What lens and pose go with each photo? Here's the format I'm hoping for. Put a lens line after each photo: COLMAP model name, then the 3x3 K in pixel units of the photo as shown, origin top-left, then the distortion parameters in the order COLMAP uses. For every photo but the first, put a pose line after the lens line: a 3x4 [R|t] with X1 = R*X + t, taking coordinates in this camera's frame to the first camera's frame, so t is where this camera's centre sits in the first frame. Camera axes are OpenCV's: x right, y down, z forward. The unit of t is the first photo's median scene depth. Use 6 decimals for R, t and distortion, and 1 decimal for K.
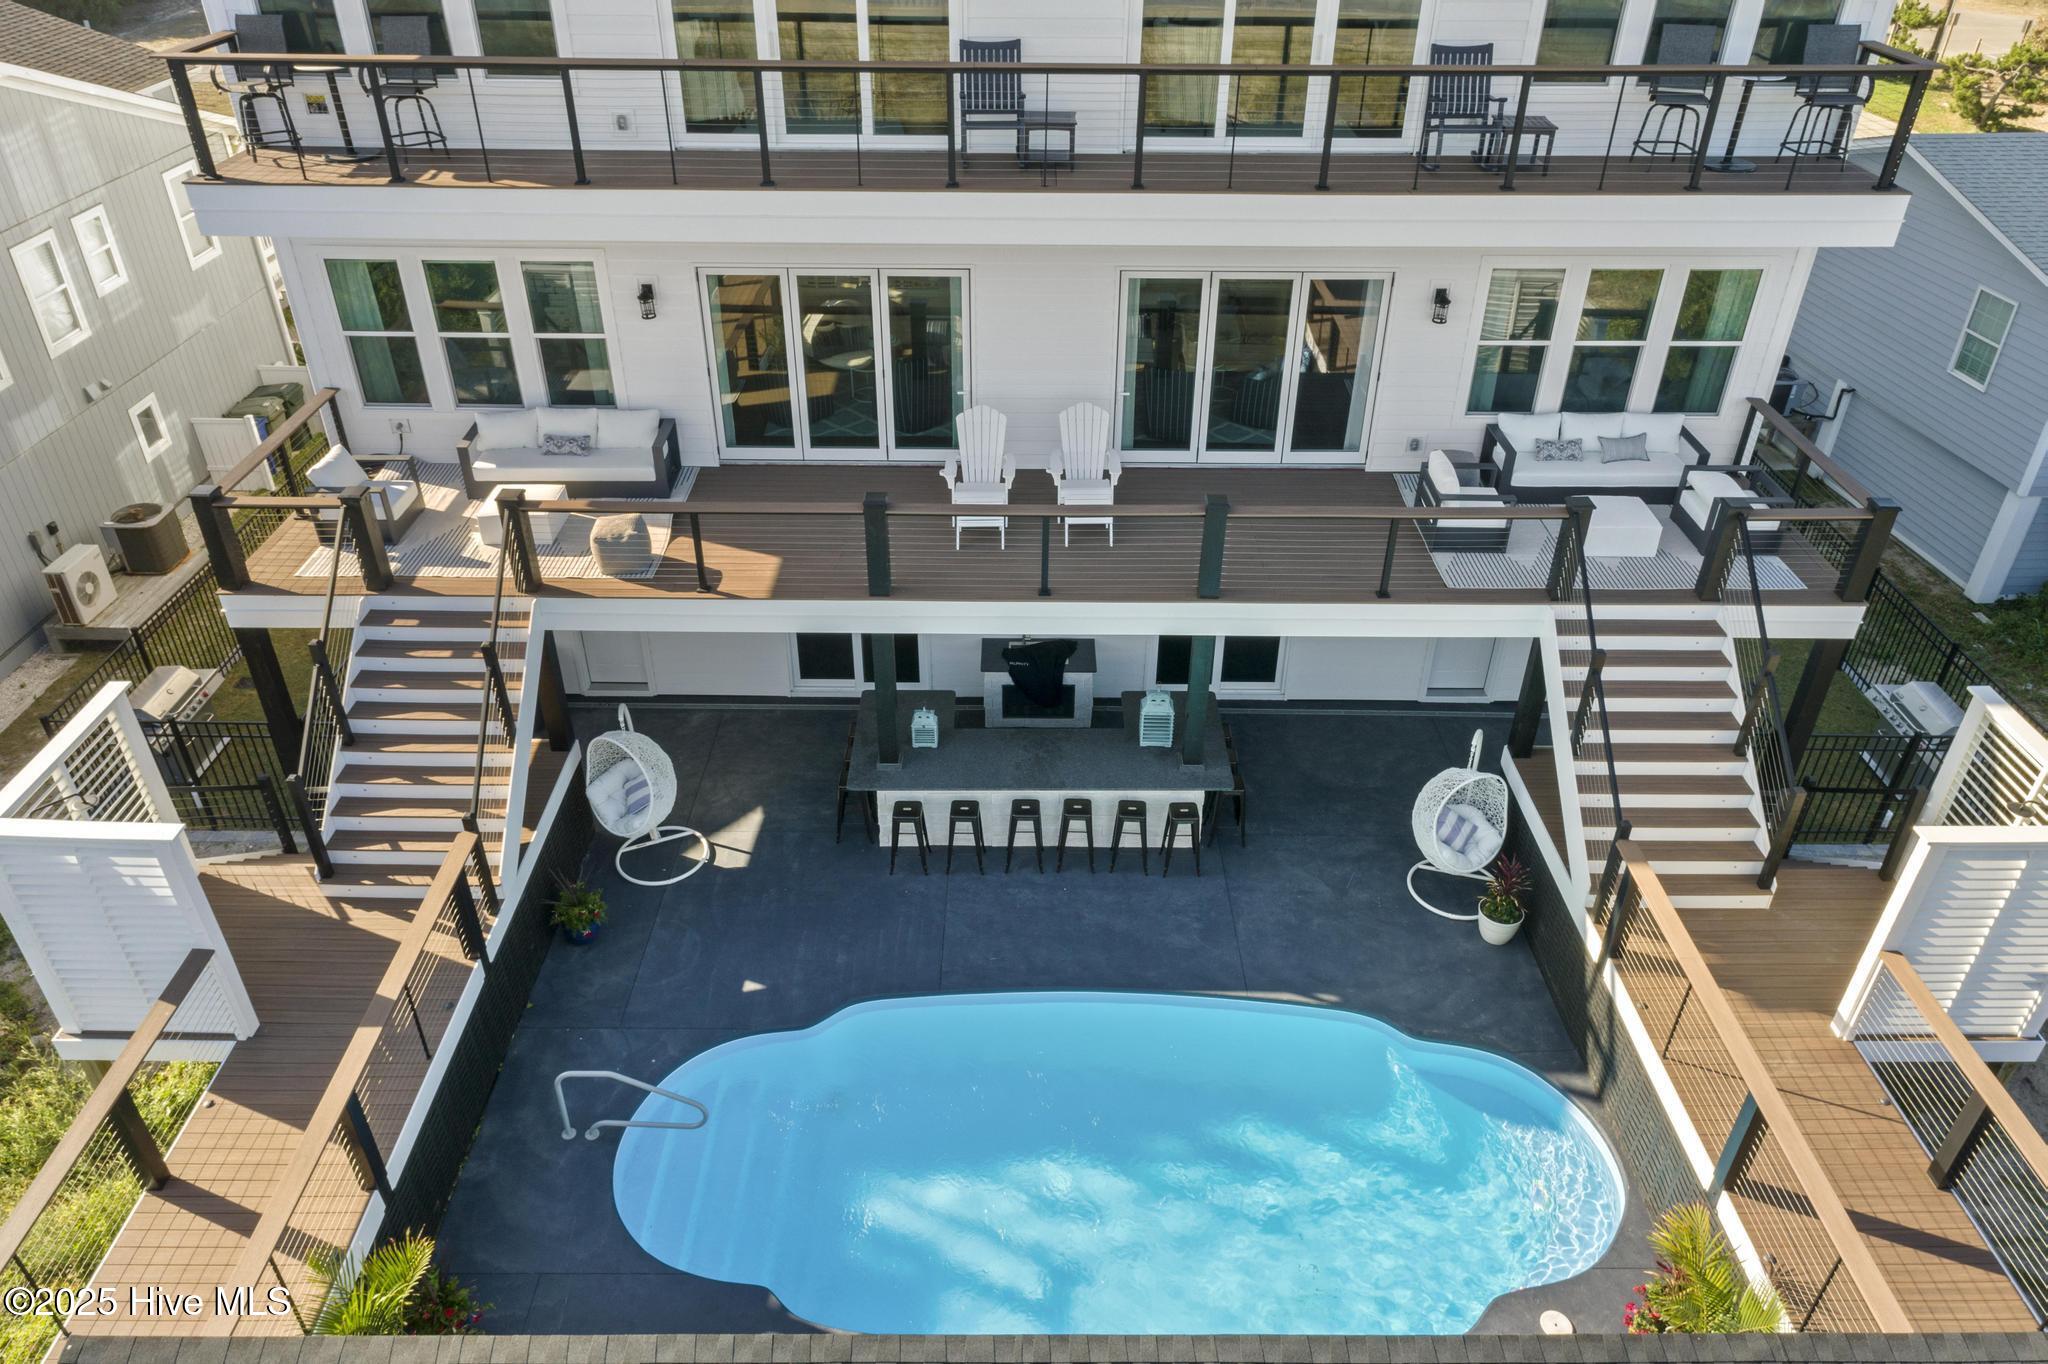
lens RADIAL K [[1400.9, 0, 1024.0], [0, 1400.9, 682.0], [0, 0, 1]] dist [0.003383, 0.005603]
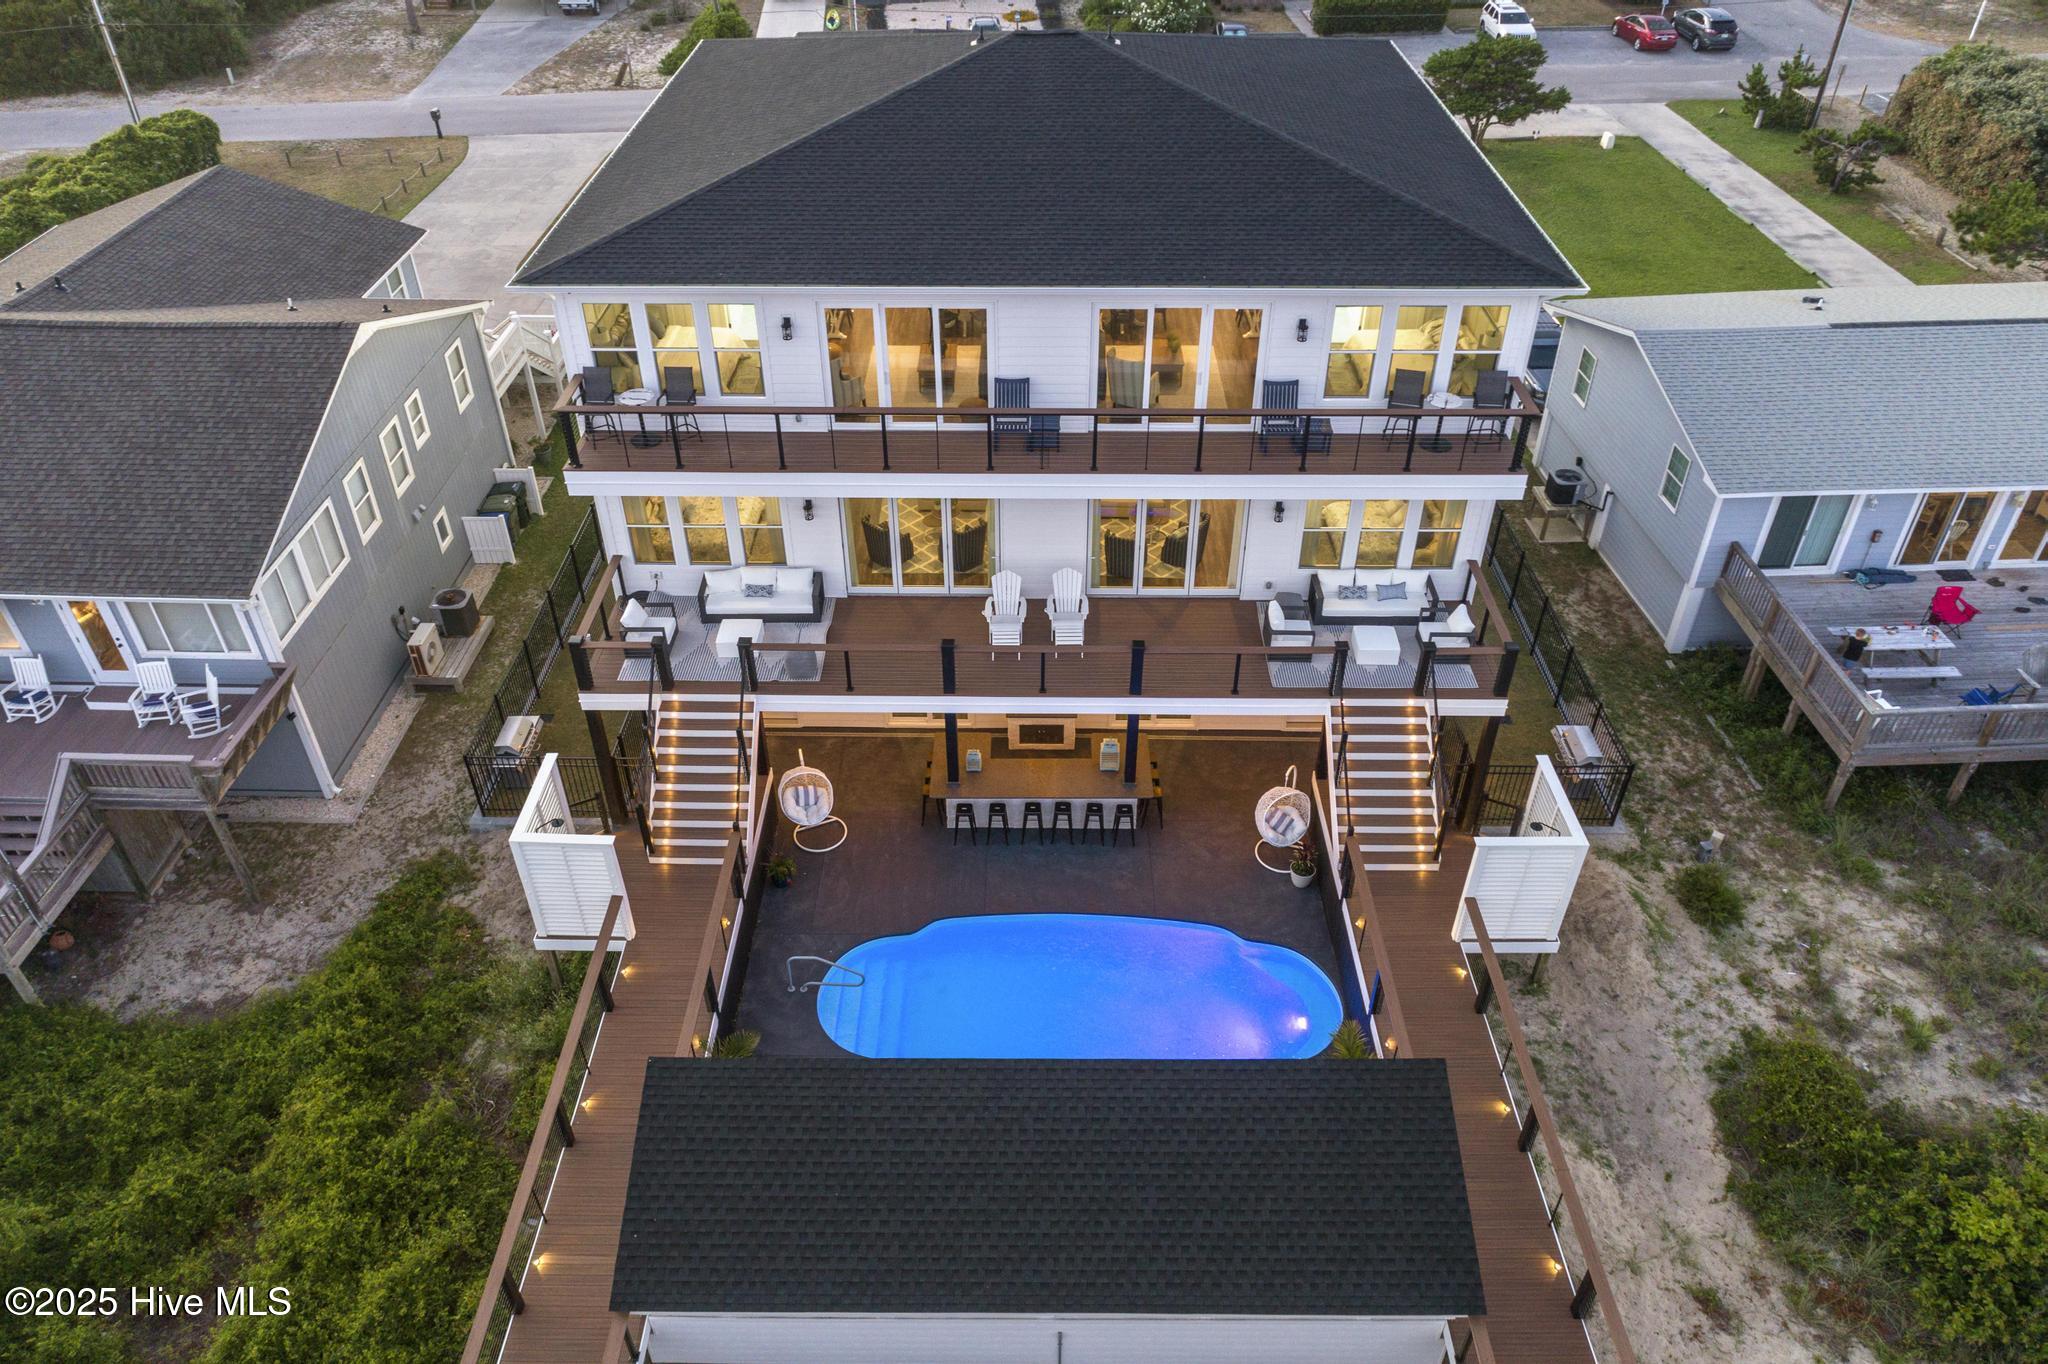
lens RADIAL K [[1400.9, 0, 1024.0], [0, 1400.9, 682.0], [0, 0, 1]] dist [0.003383, 0.005603]
pose [[0.999903, -0.001422, -0.013865, 0.014024], [0.002375, 0.997618, 0.068947, -0.178084], [0.013734, -0.068973, 0.997524, -0.688570]]
